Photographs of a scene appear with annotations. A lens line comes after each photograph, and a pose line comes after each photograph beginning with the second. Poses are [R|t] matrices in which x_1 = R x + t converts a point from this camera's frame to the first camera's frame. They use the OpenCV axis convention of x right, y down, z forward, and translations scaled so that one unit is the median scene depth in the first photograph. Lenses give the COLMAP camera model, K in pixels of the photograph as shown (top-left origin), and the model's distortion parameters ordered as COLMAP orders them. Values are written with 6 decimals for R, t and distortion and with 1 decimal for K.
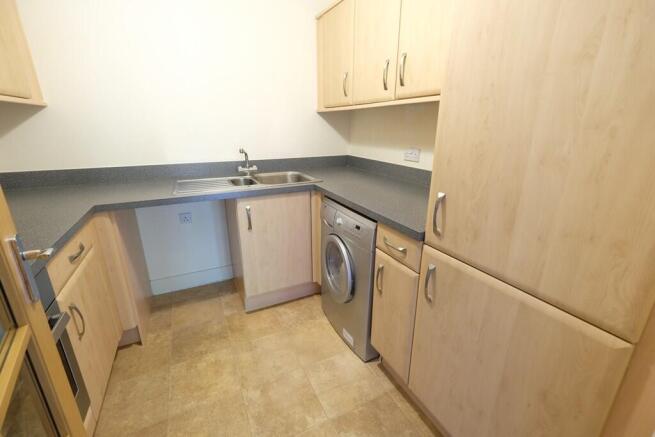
lens RADIAL K [[286.1, 0, 328.2], [0, 286.1, 217.2], [0, 0, 1]] dist [0.001473, -0.000164]
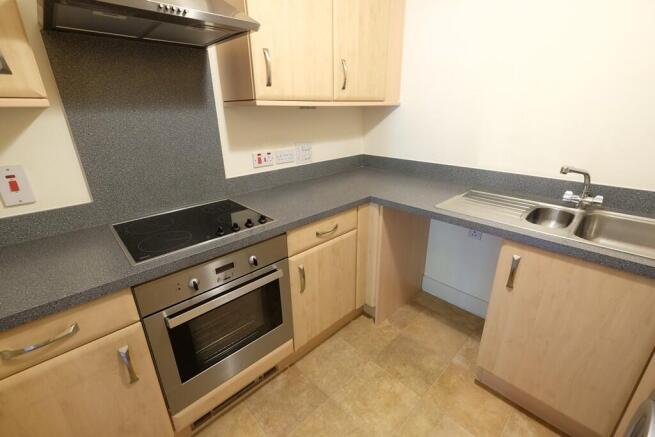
lens RADIAL K [[286.1, 0, 328.3], [0, 286.1, 217.0], [0, 0, 1]] dist [0.001473, -0.000164]
pose [[0.296626, 0.332548, -0.895223, 0.147400], [-0.278951, 0.926702, 0.251813, -0.164040], [0.913345, 0.175029, 0.367648, 0.351896]]
